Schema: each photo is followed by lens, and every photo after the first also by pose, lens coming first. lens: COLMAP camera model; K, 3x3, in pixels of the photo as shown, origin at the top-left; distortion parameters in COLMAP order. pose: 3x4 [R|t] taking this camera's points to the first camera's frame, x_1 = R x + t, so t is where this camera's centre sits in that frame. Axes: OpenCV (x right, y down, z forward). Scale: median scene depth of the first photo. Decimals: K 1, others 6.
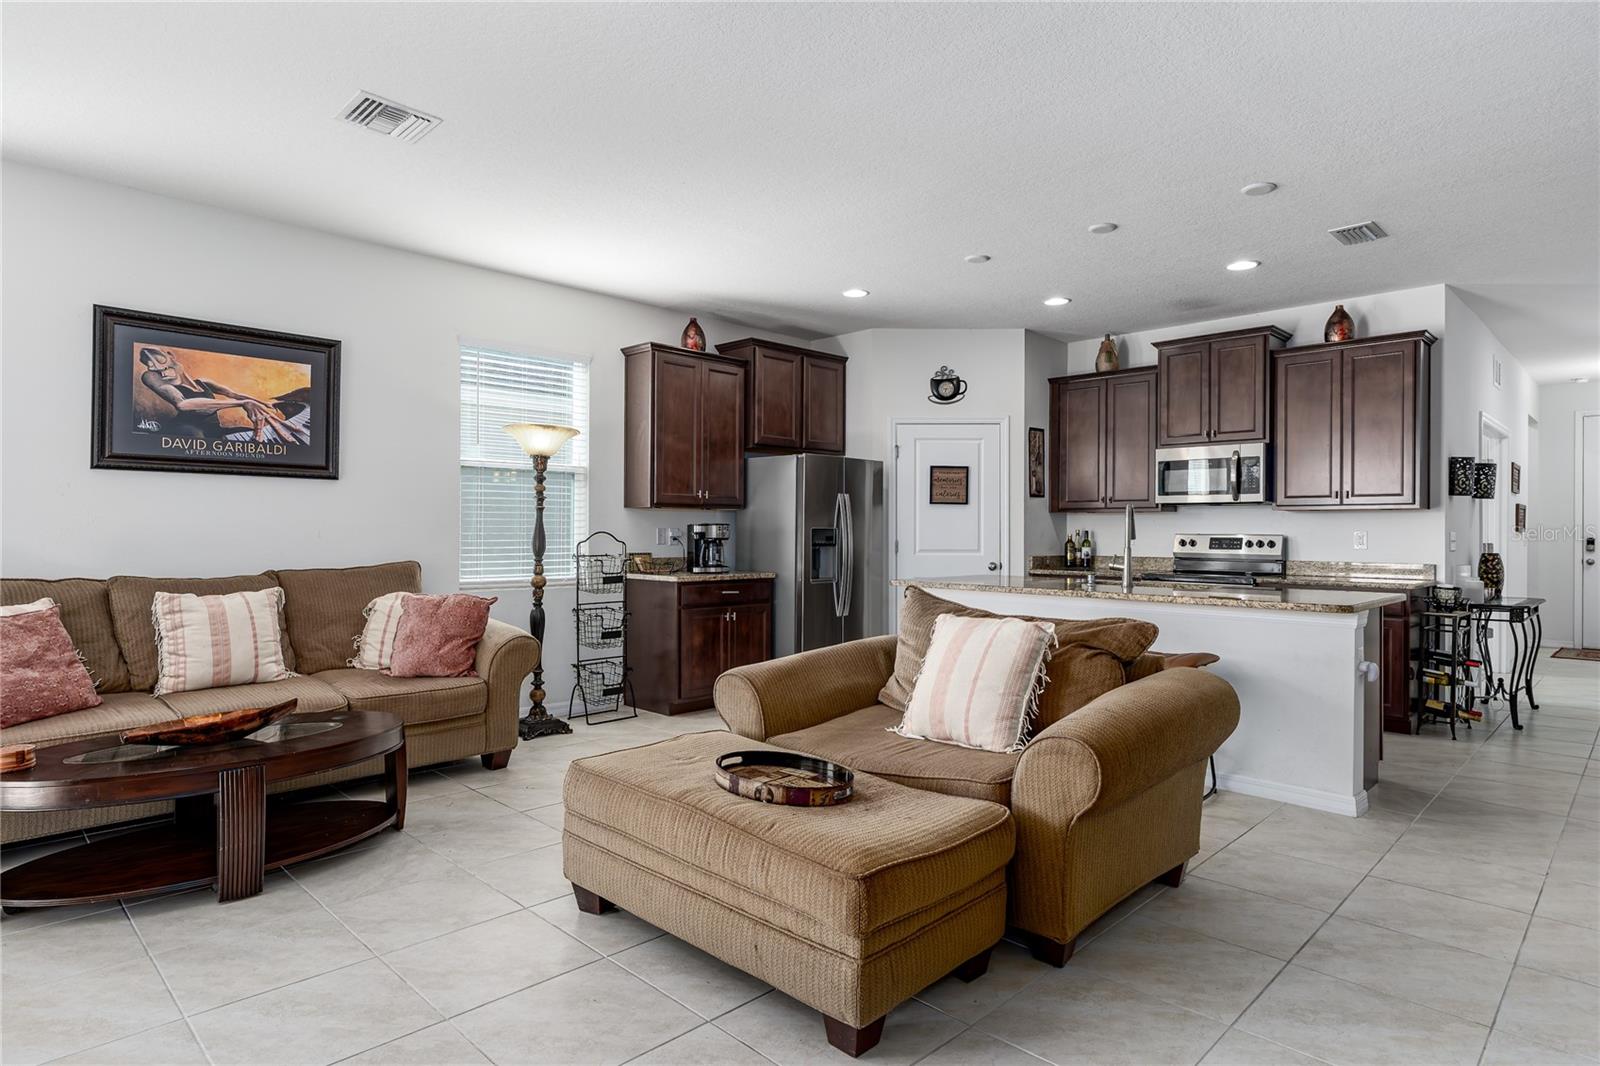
lens RADIAL K [[883.9, 0, 797.5], [0, 883.9, 527.5], [0, 0, 1]] dist [-0.001327, 0.001438]
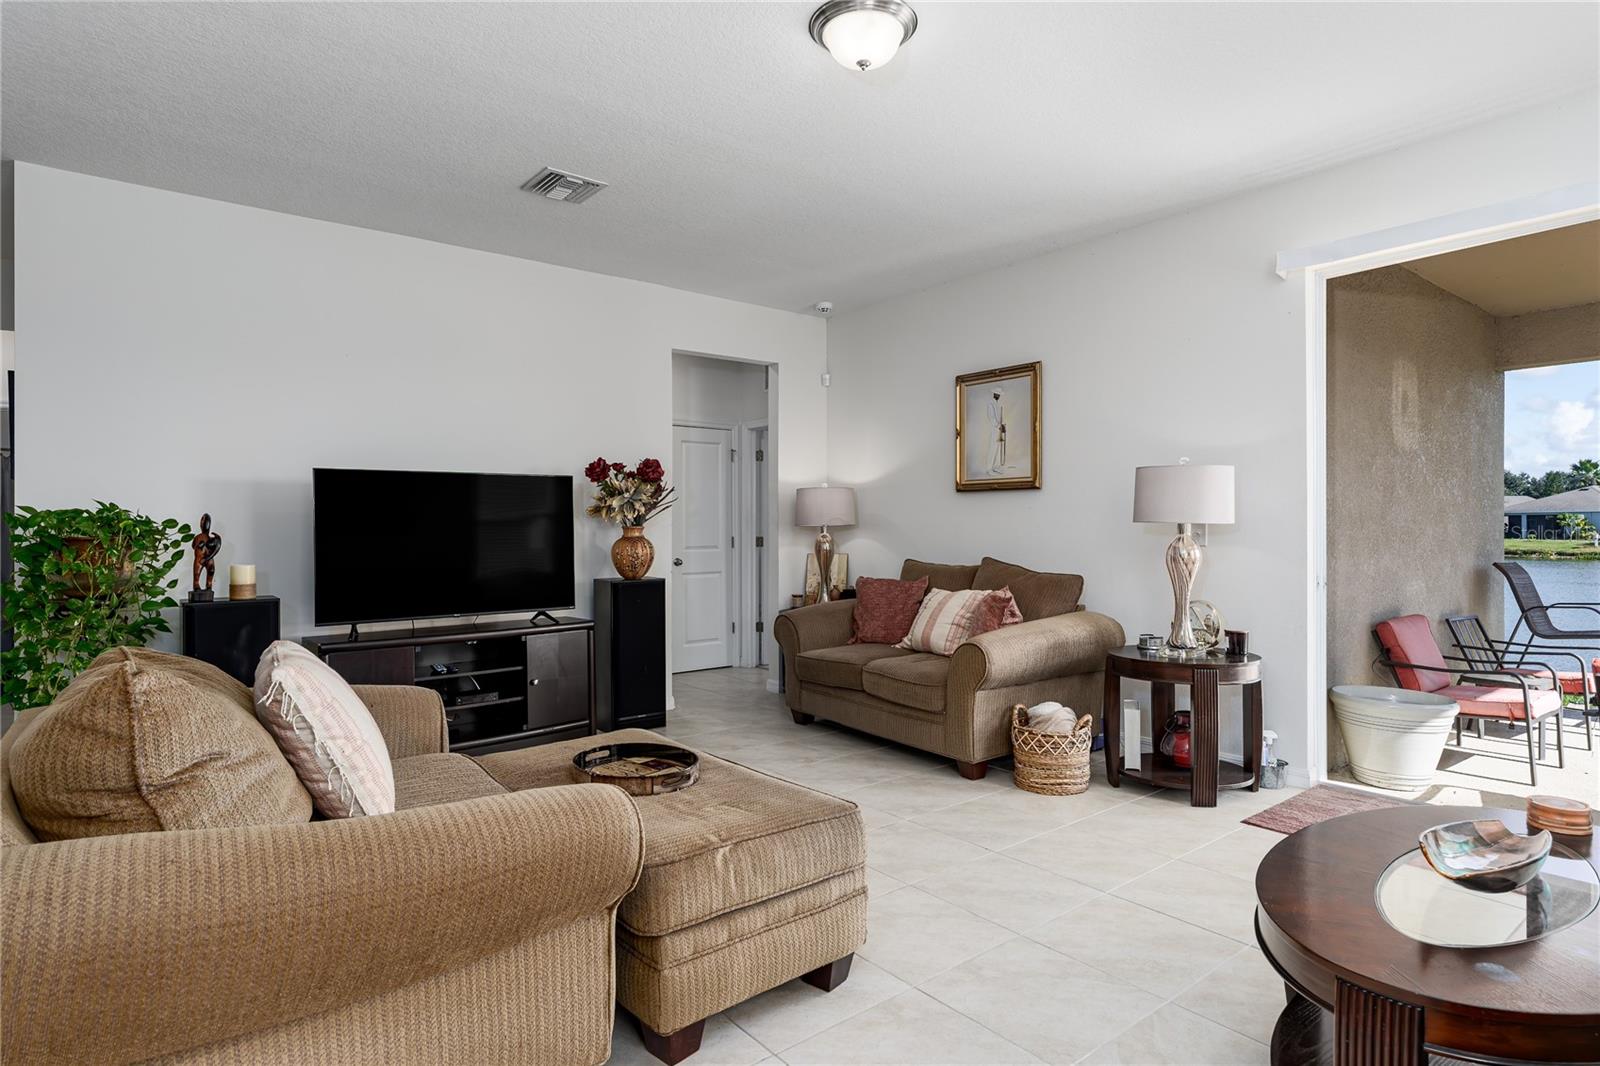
lens RADIAL K [[863.8, 0, 800.0], [0, 863.8, 533.0], [0, 0, 1]] dist [-0.003358, 0.002577]
pose [[-0.993282, -0.000565, 0.115717, -0.138102], [0.000007, 0.999988, 0.004936, 0.002524], [-0.115718, 0.004904, -0.993270, 0.846046]]
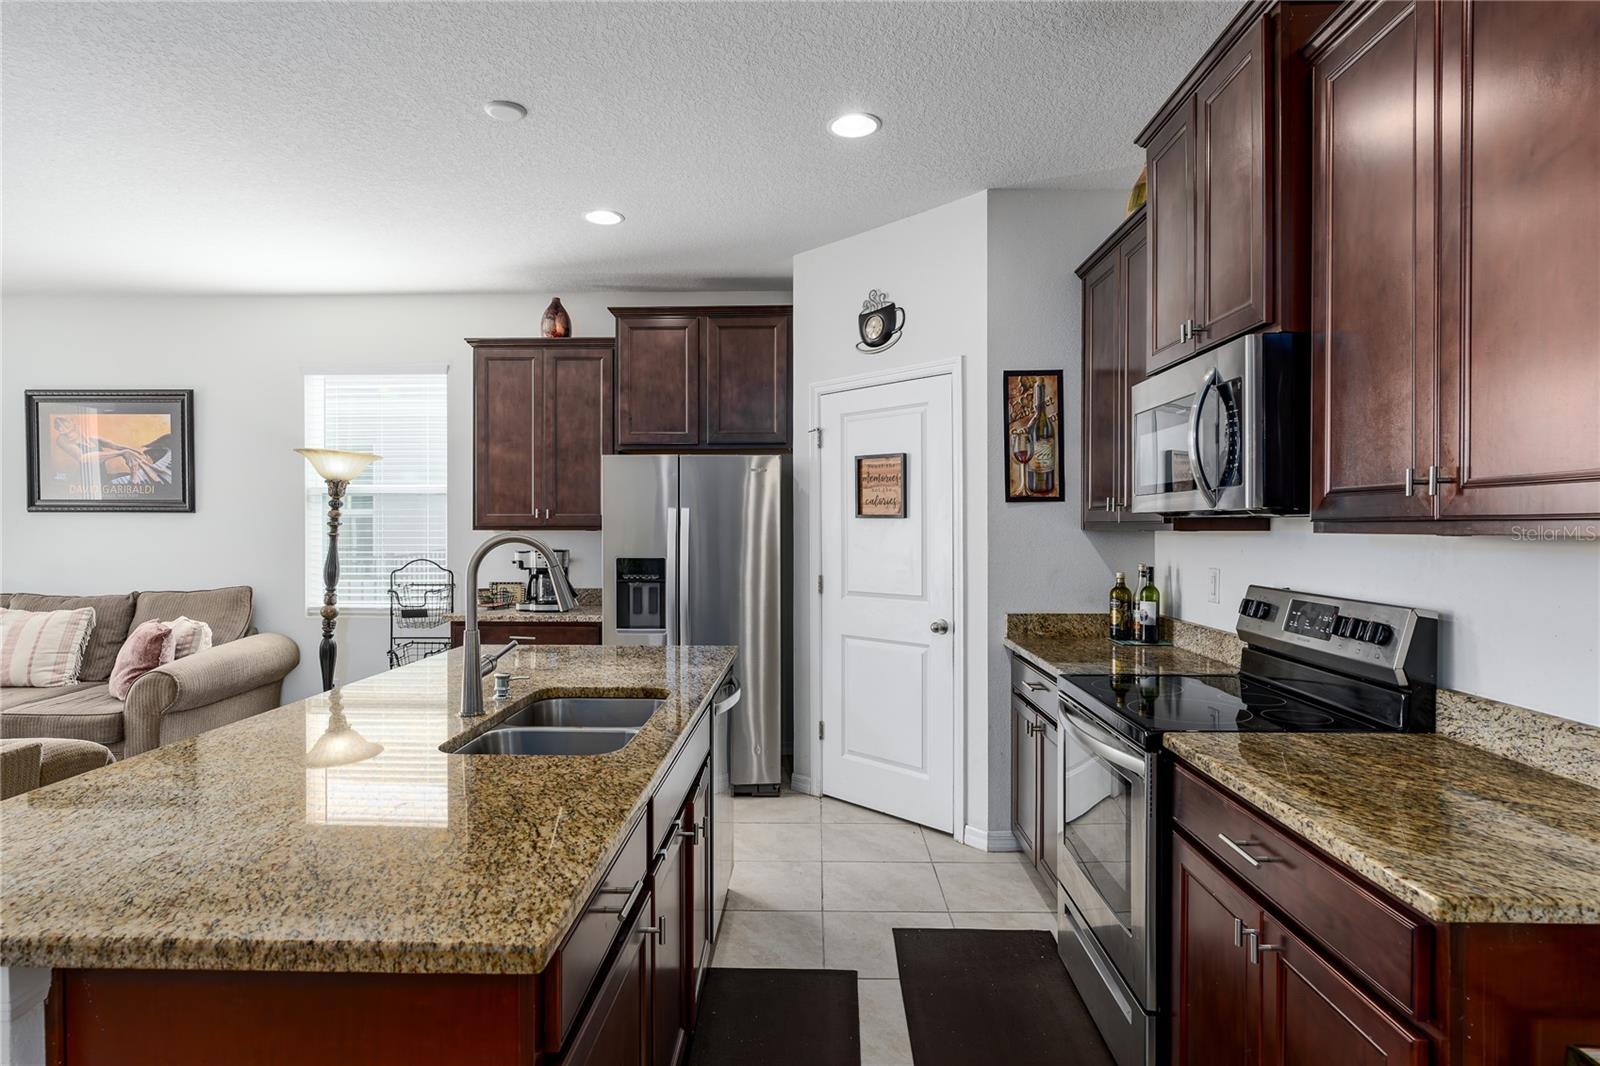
lens RADIAL K [[854.4, 0, 795.7], [0, 854.4, 532.9], [0, 0, 1]] dist [-0.005853, 0.001540]
pose [[0.686356, -0.000162, -0.727266, 0.639437], [0.006916, 0.999956, 0.006305, -0.023420], [0.727233, -0.009358, 0.686327, 0.643840]]
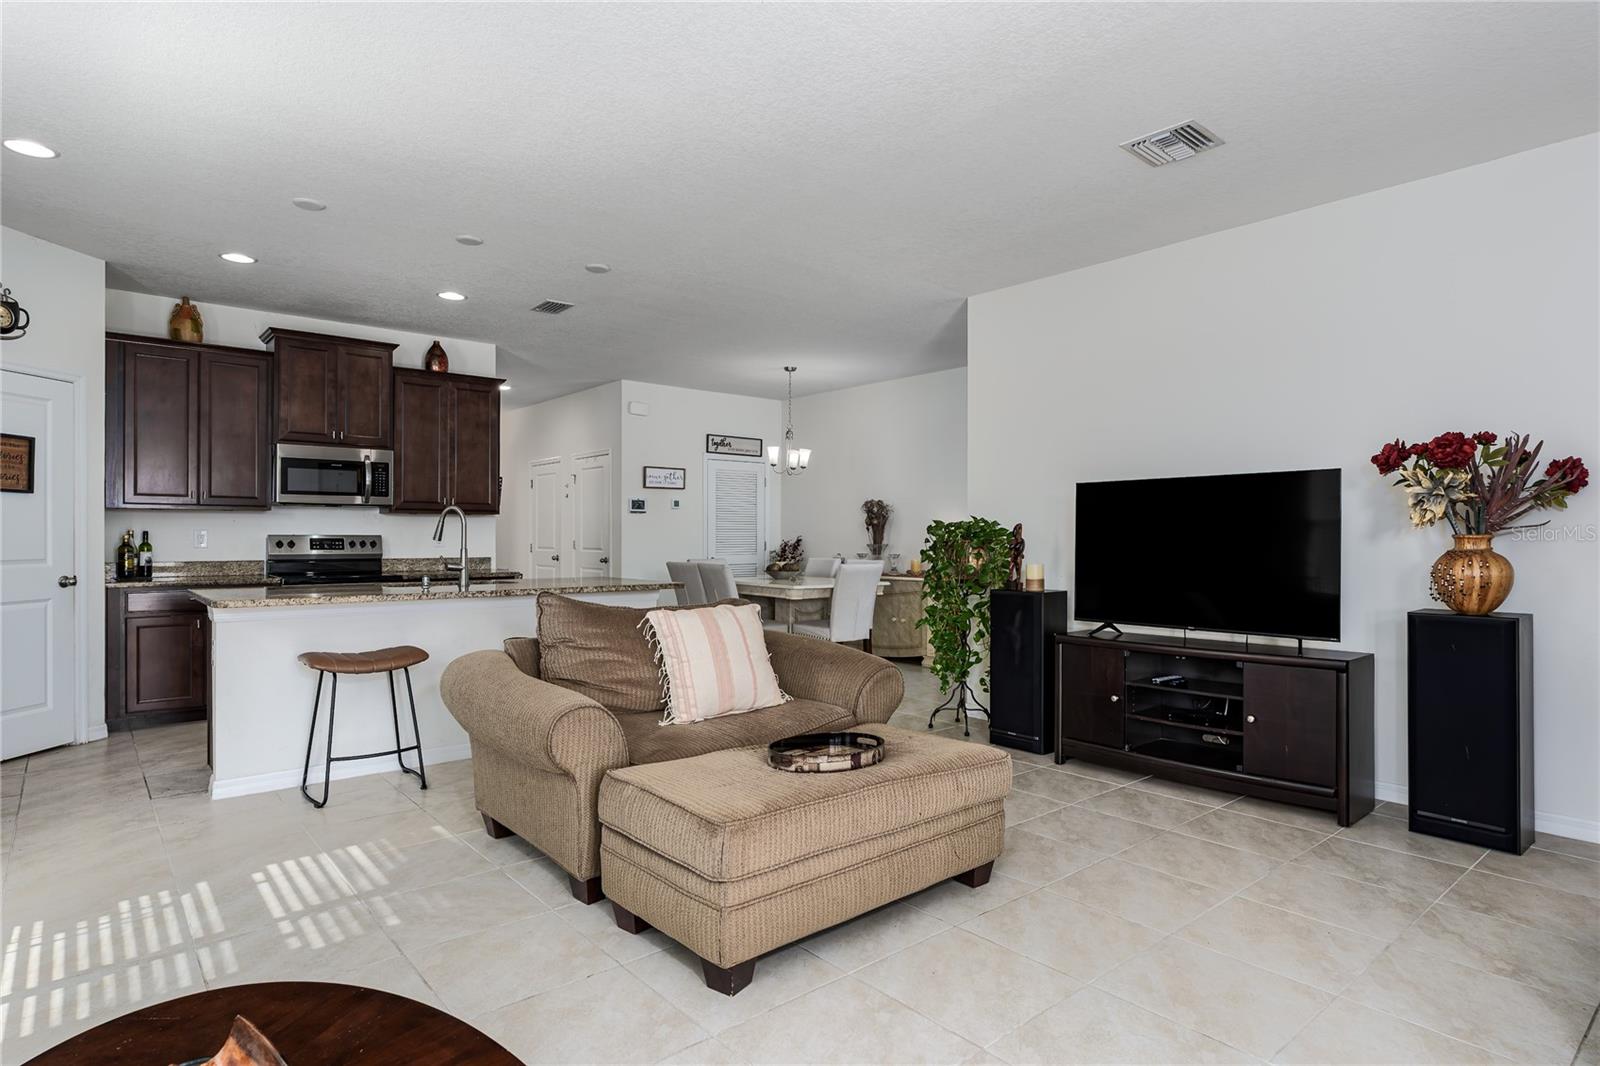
lens RADIAL K [[863.8, 0, 800.0], [0, 863.8, 533.0], [0, 0, 1]] dist [-0.003358, 0.002577]
pose [[0.085630, -0.003510, 0.996321, -0.485348], [-0.005882, 0.999975, 0.004028, -0.001800], [-0.996310, -0.006206, 0.085607, 0.404857]]
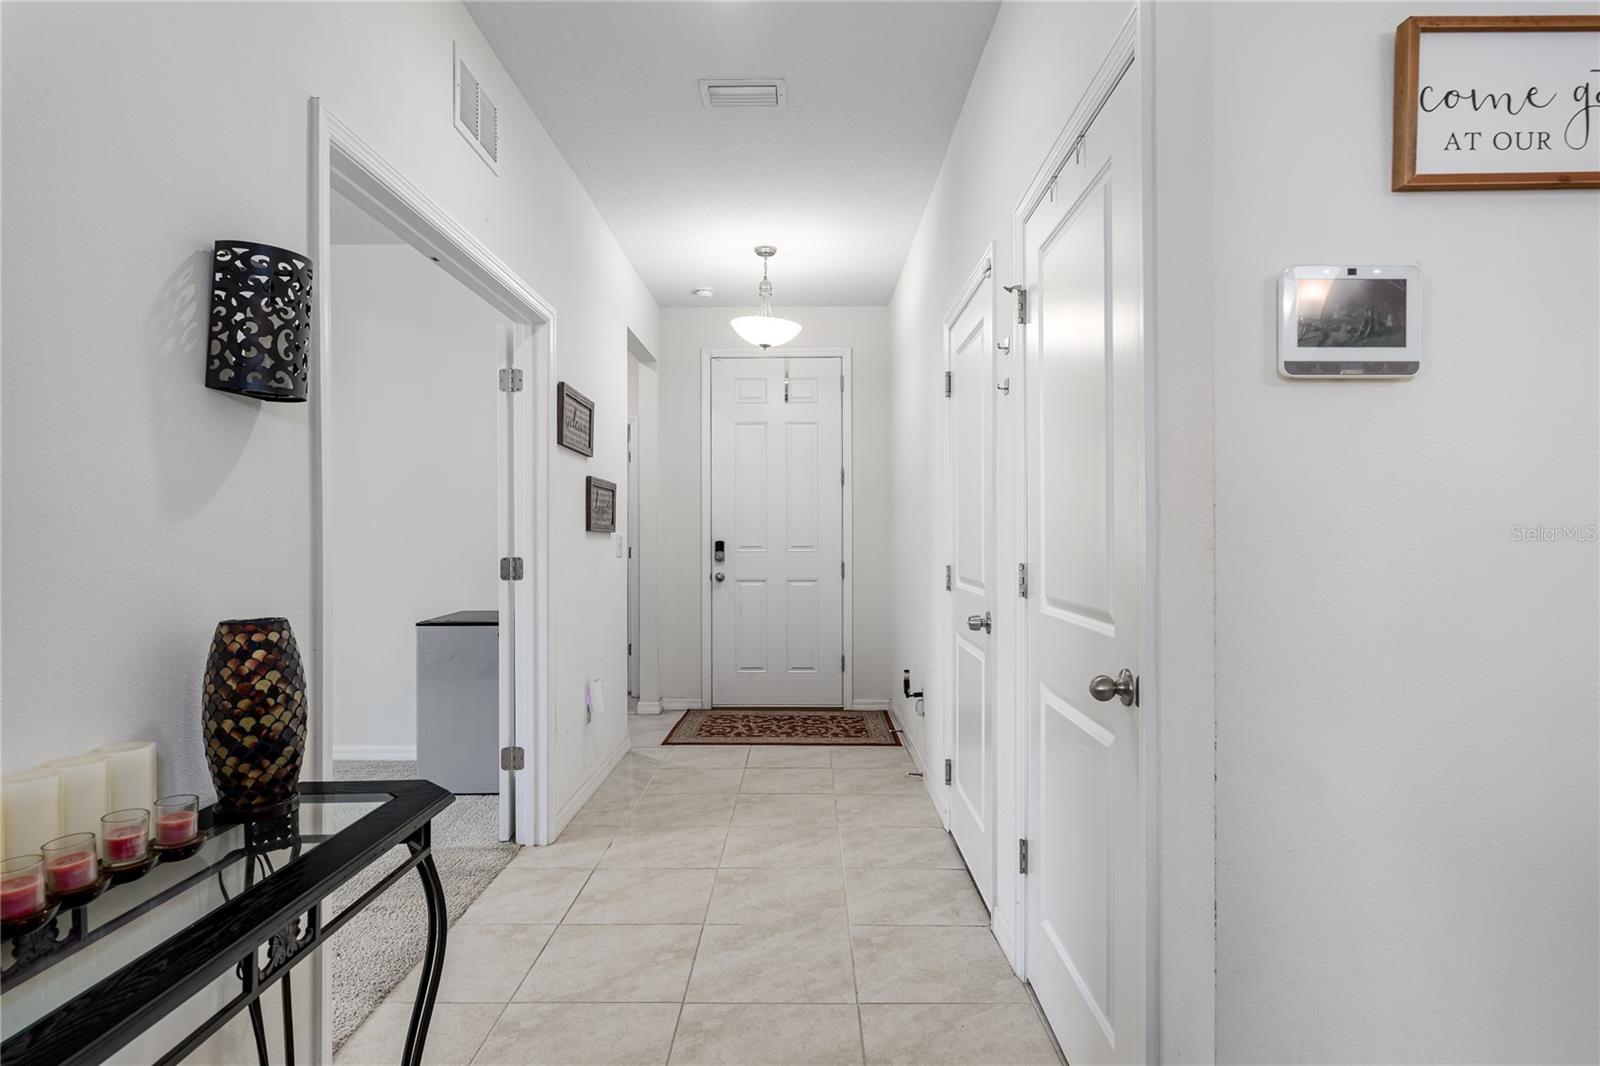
lens RADIAL K [[854.4, 0, 795.7], [0, 854.4, 532.9], [0, 0, 1]] dist [-0.005853, 0.001540]
pose [[0.720222, -0.005311, 0.693723, 0.753707], [0.005004, 0.999984, 0.002461, 0.006240], [-0.693725, 0.001699, 0.720238, 0.760141]]
